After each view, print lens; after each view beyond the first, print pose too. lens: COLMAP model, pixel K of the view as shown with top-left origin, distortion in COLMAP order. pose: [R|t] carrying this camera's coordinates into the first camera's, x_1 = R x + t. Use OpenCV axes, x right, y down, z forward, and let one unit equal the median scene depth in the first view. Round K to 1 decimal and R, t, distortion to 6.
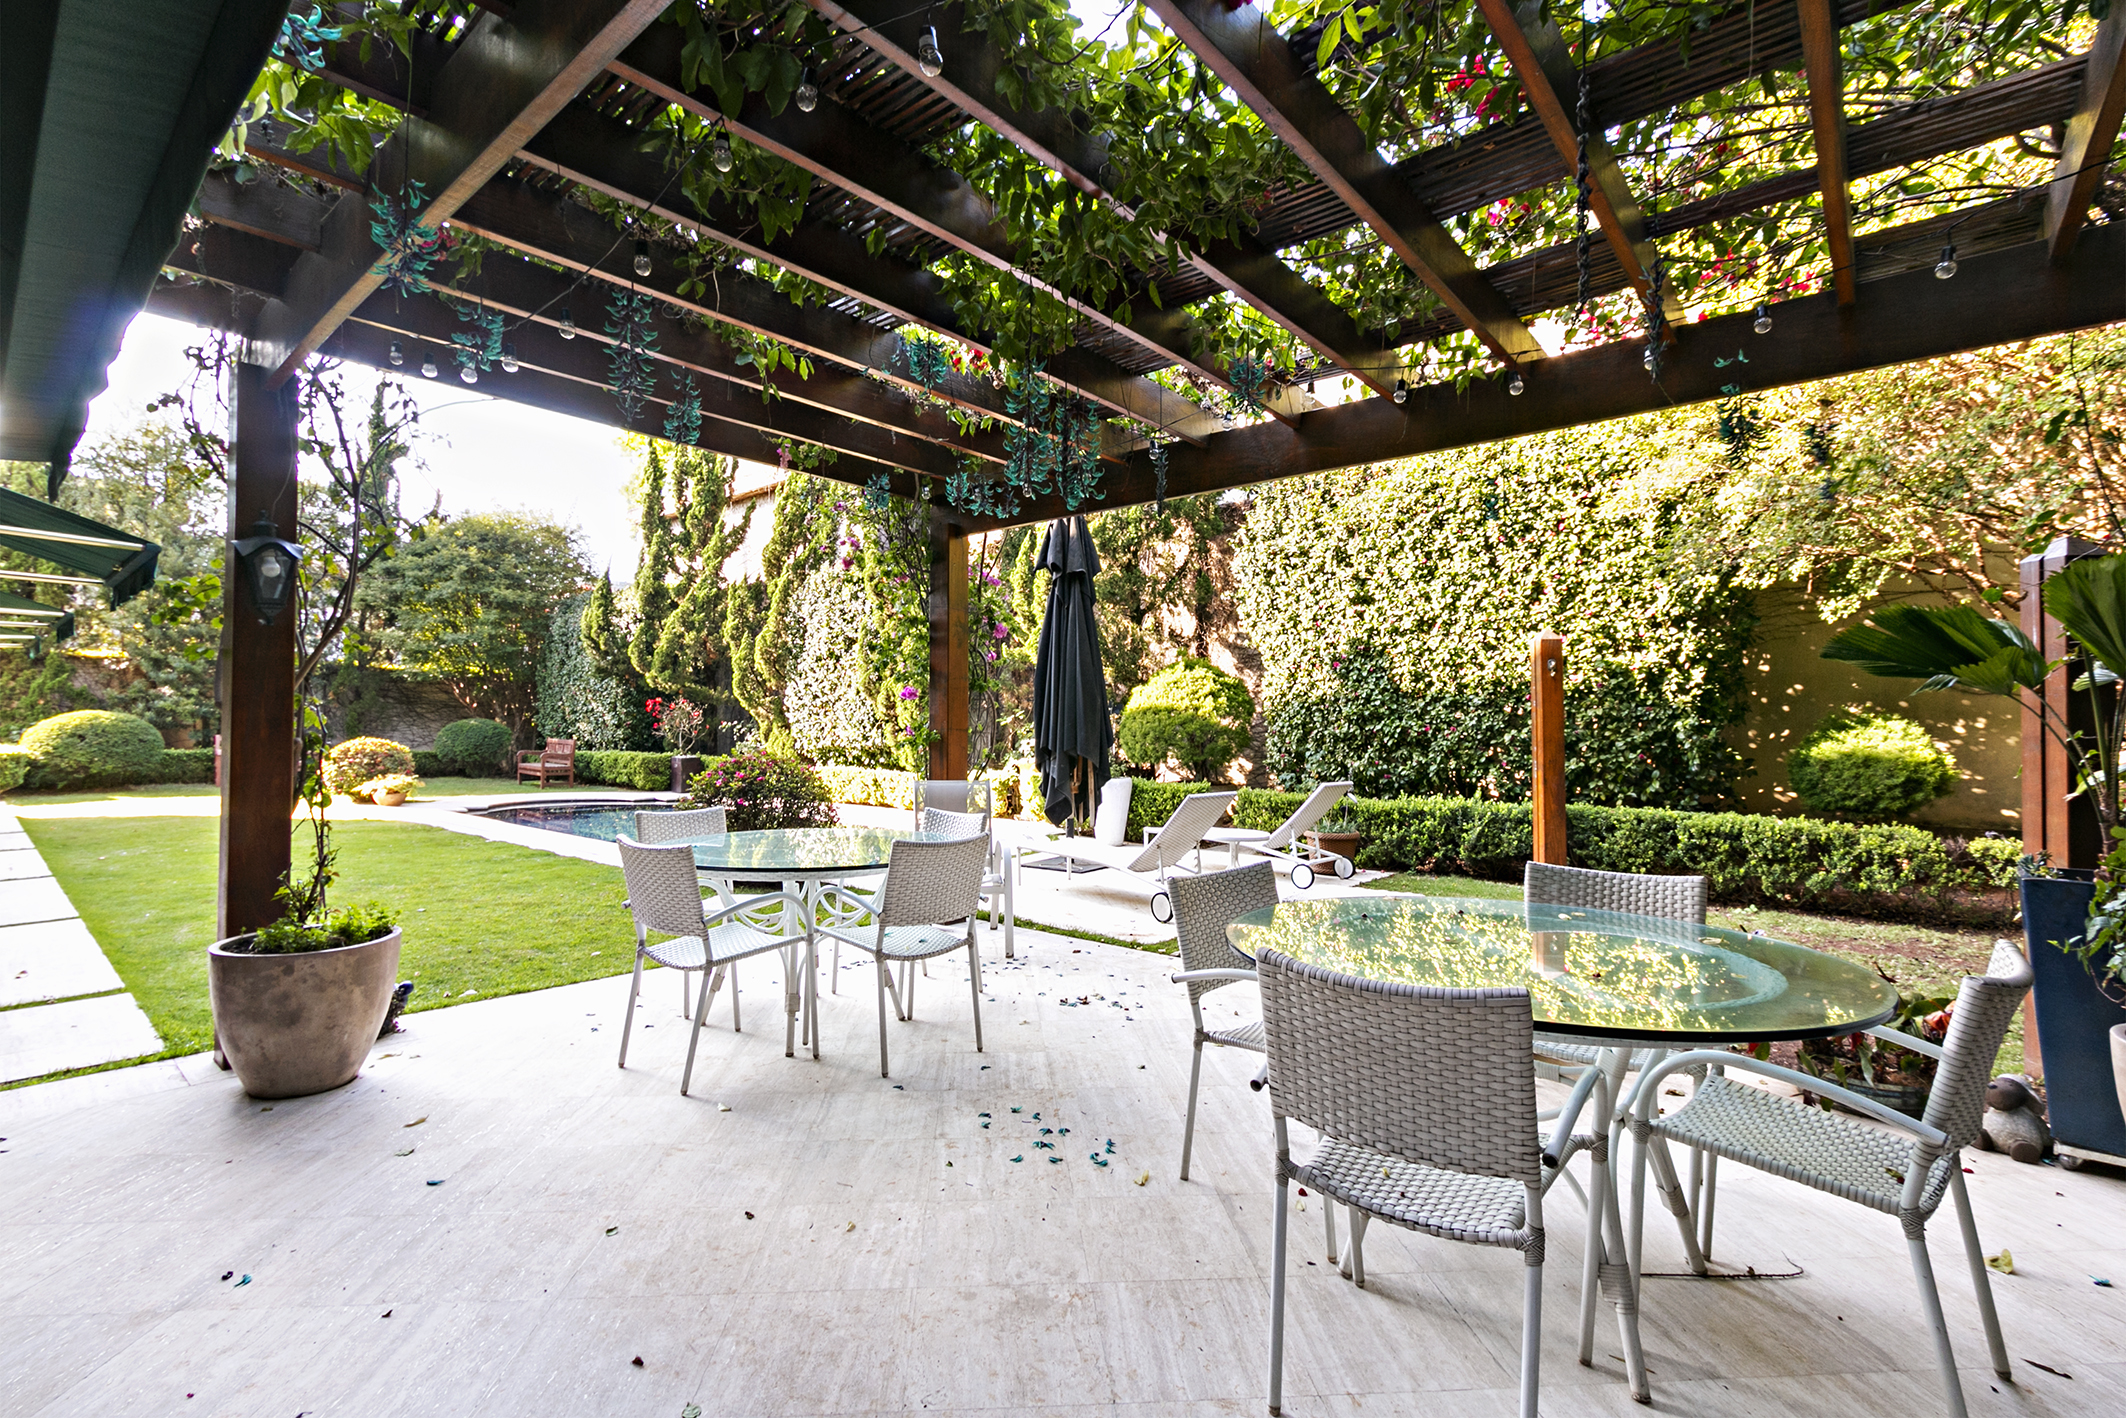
lens RADIAL K [[969.4, 0, 1000.2], [0, 969.4, 704.6], [0, 0, 1]] dist [0.005423, -0.000353]
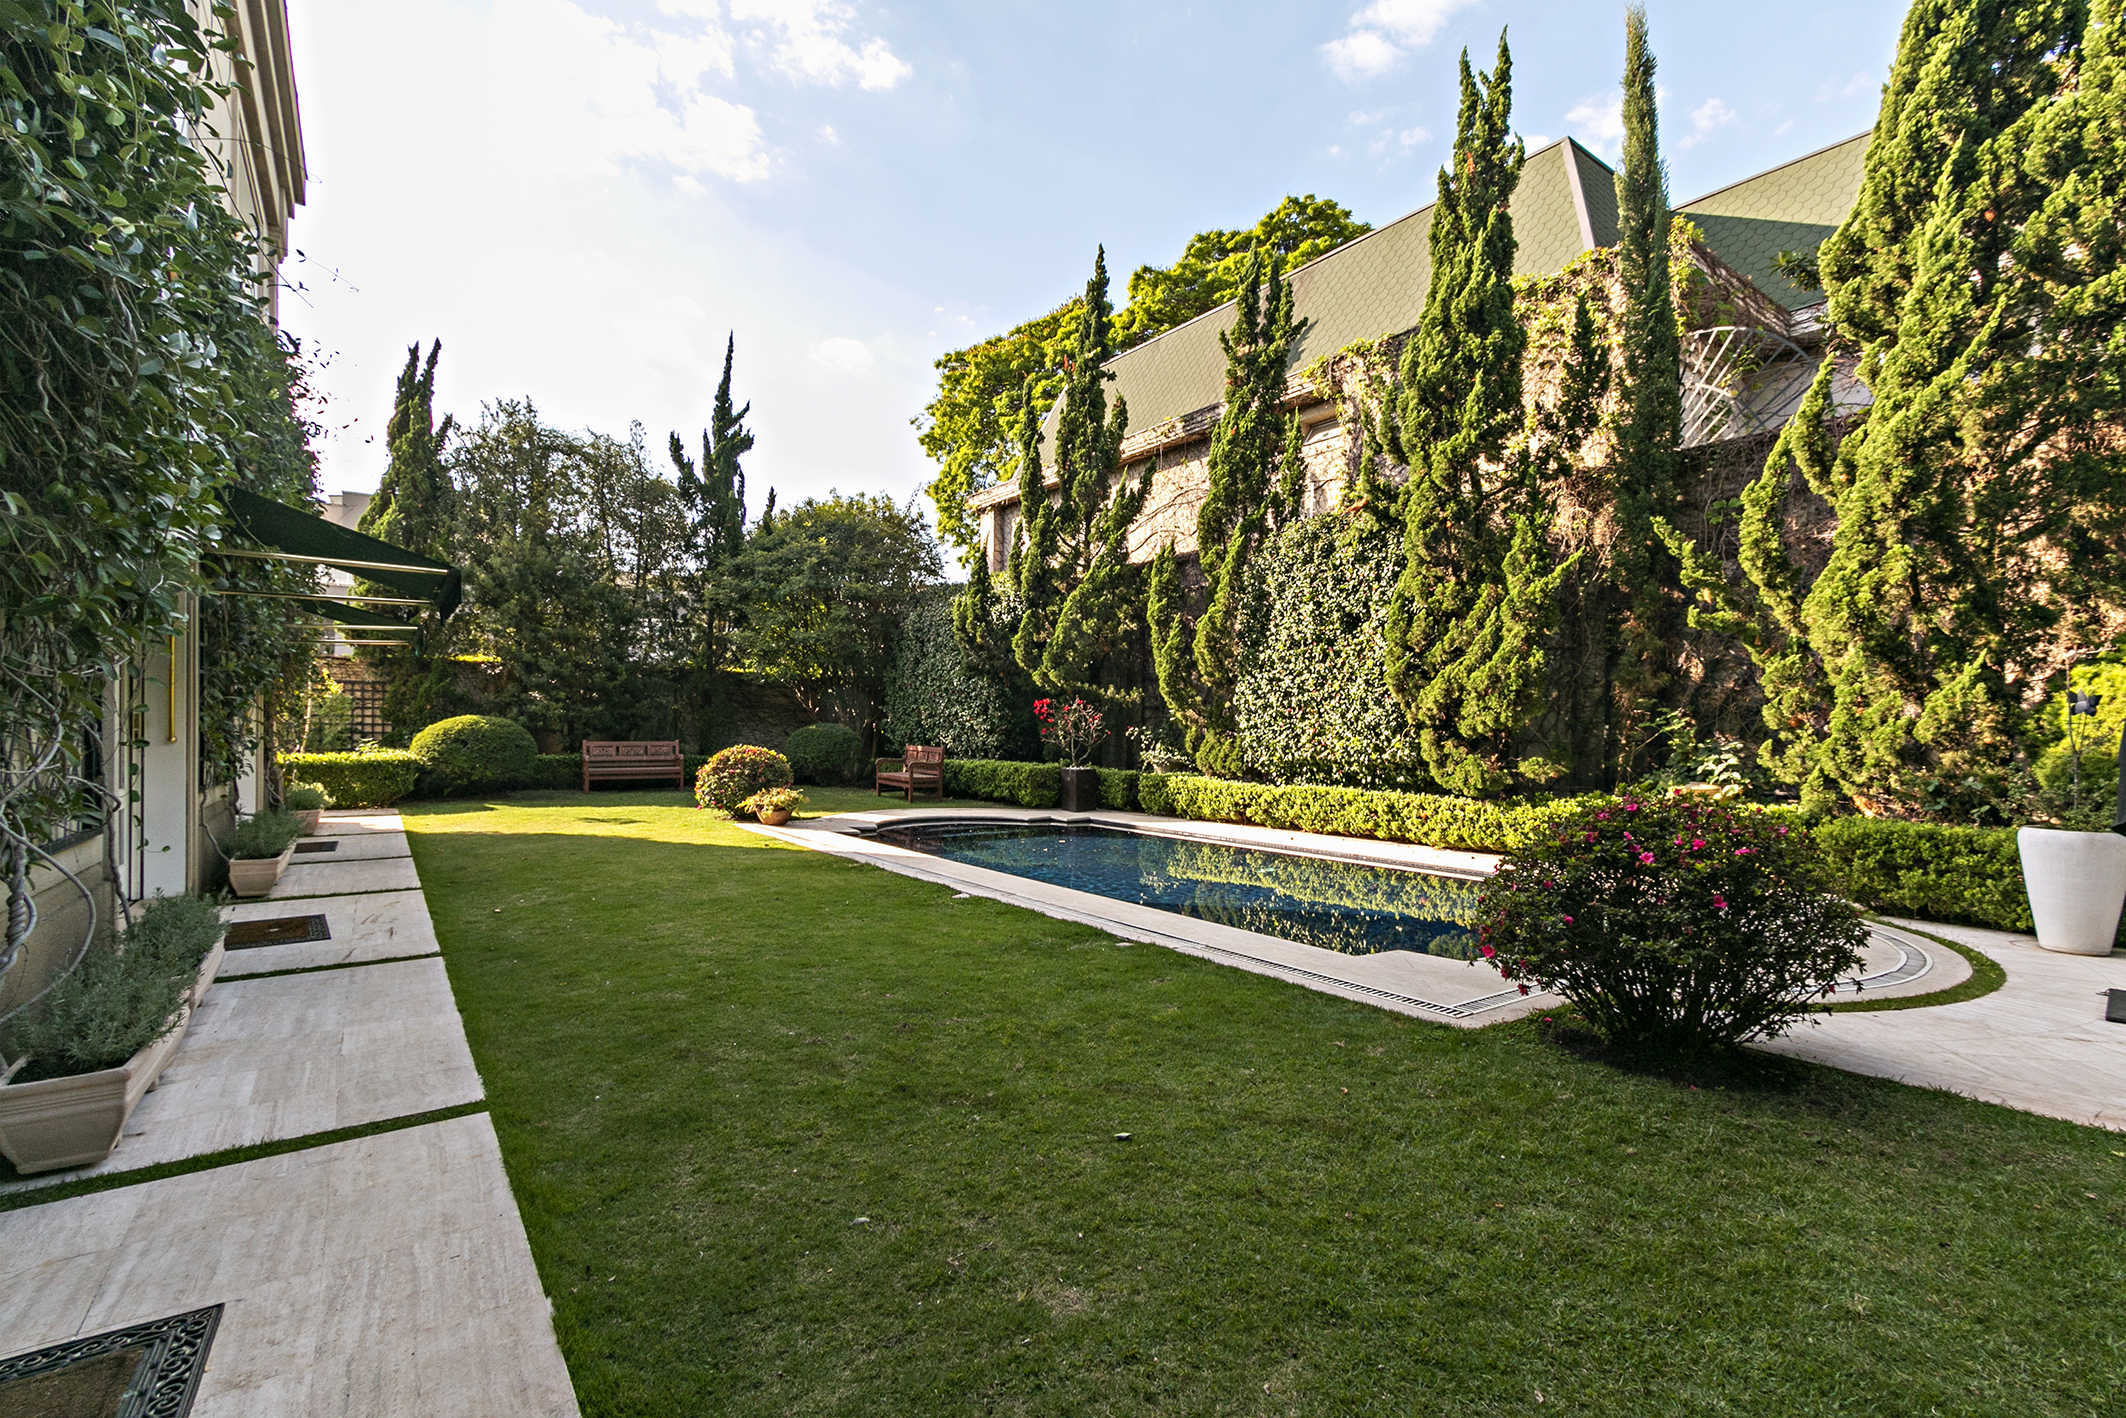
lens RADIAL K [[969.4, 0, 1060.1], [0, 969.4, 715.4], [0, 0, 1]] dist [0.005423, -0.000353]
pose [[0.980392, -0.001935, -0.197049, -0.167872], [0.002917, 0.999985, 0.004696, 0.003539], [0.197037, -0.005179, 0.980382, 0.166233]]
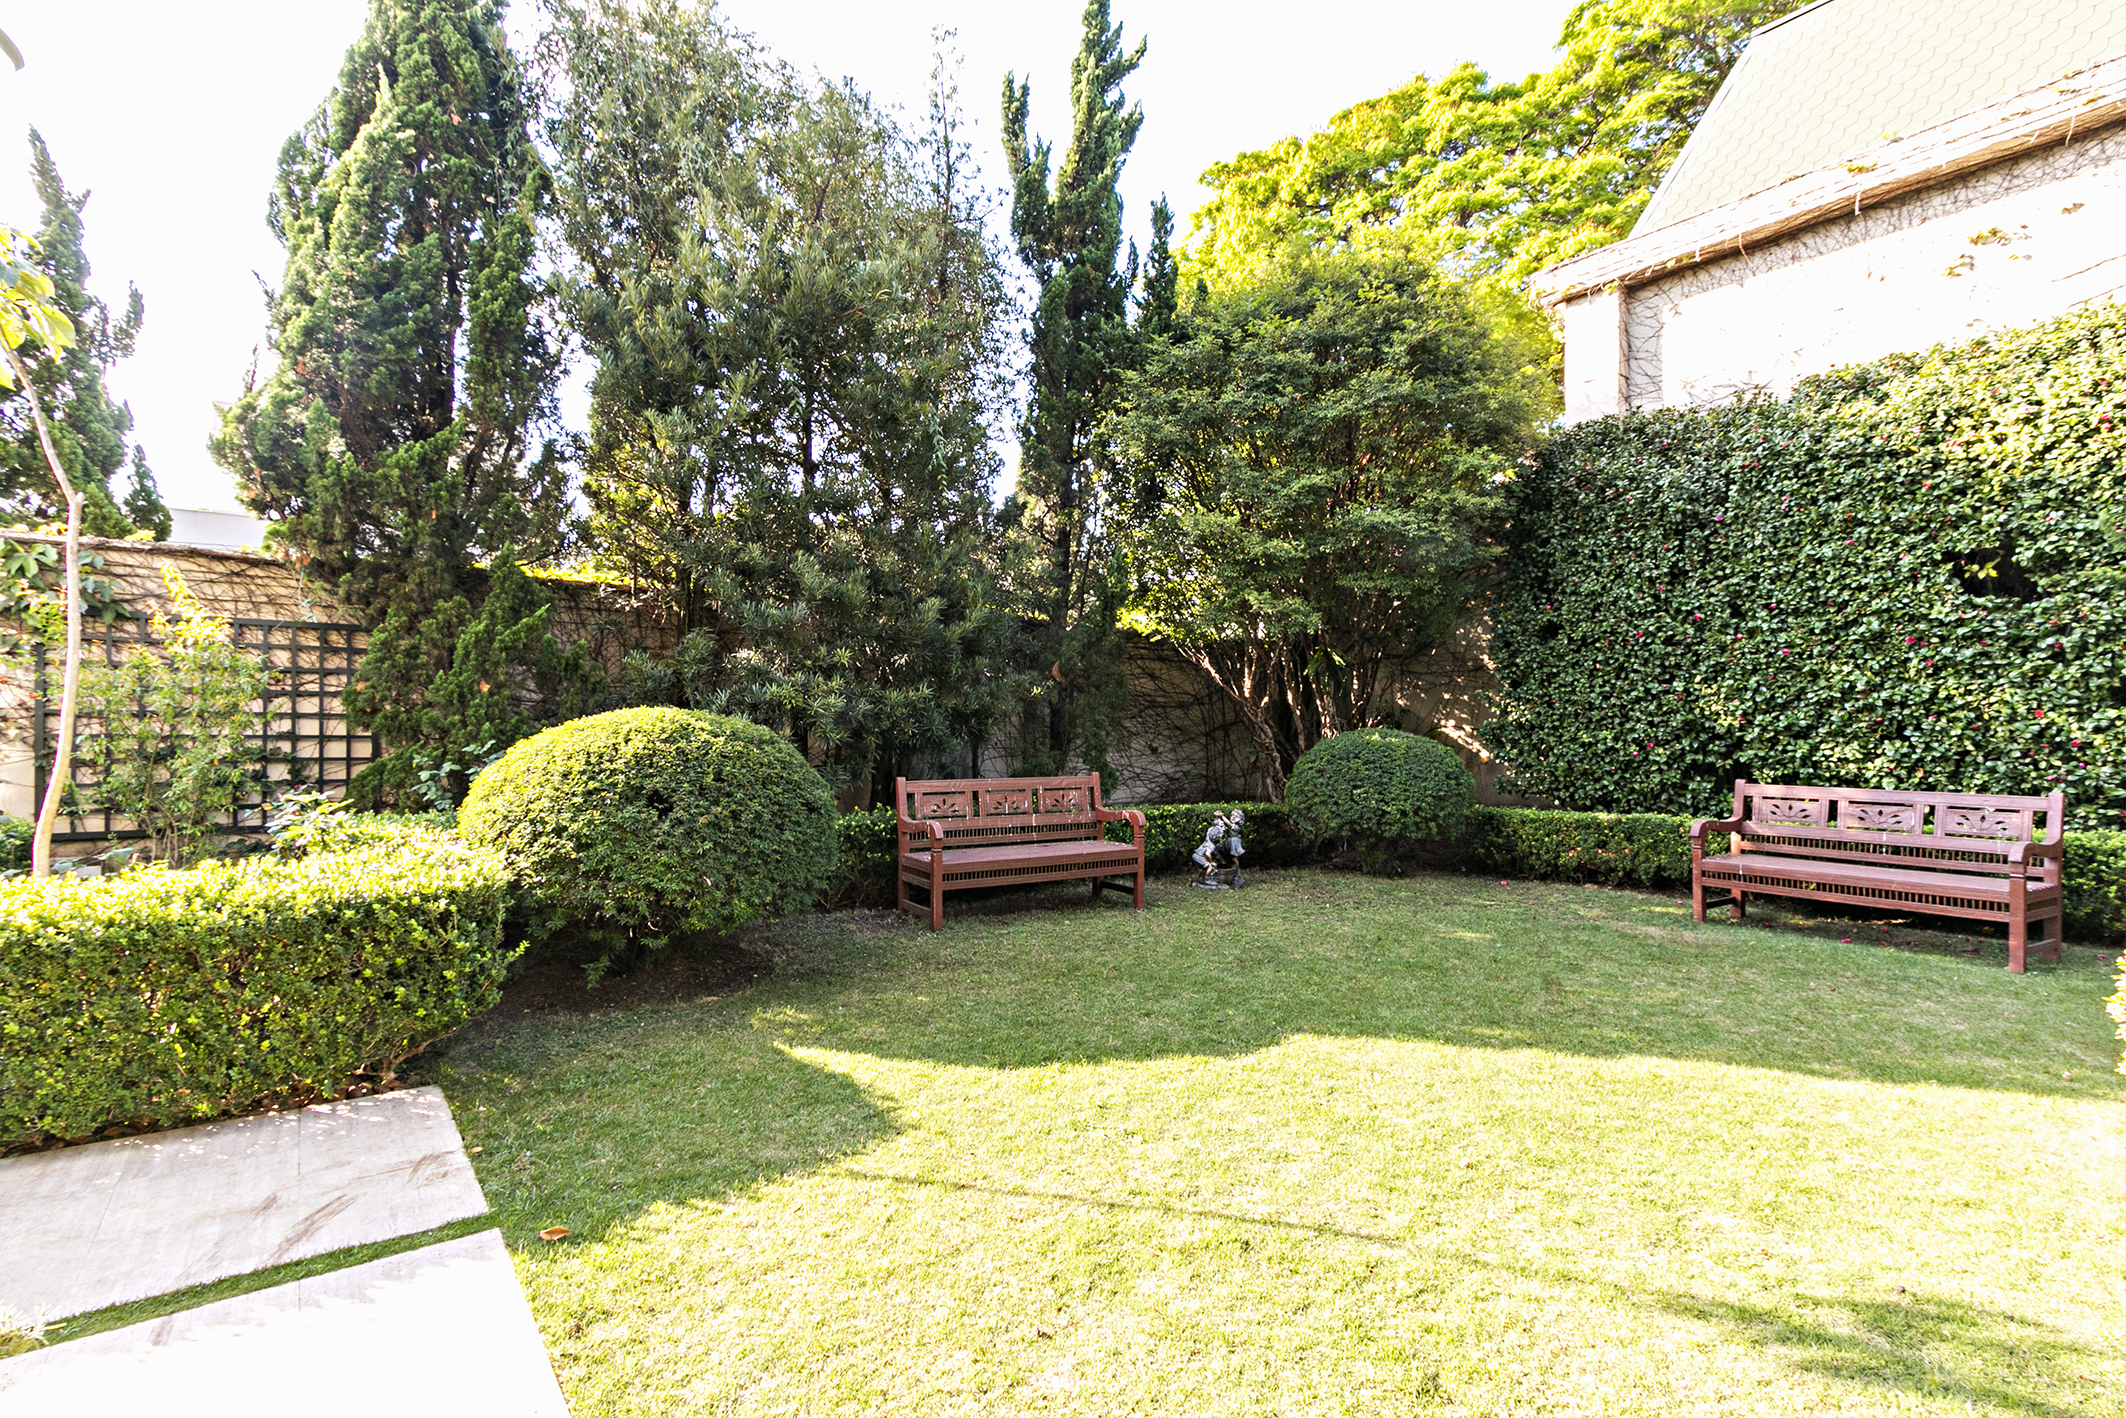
lens RADIAL K [[969.4, 0, 1068.4], [0, 969.4, 726.4], [0, 0, 1]] dist [0.005423, -0.000353]
pose [[0.987595, -0.008441, -0.156795, -0.759361], [0.009911, 0.999914, 0.008596, 0.011100], [0.156709, -0.010044, 0.987594, 0.723589]]
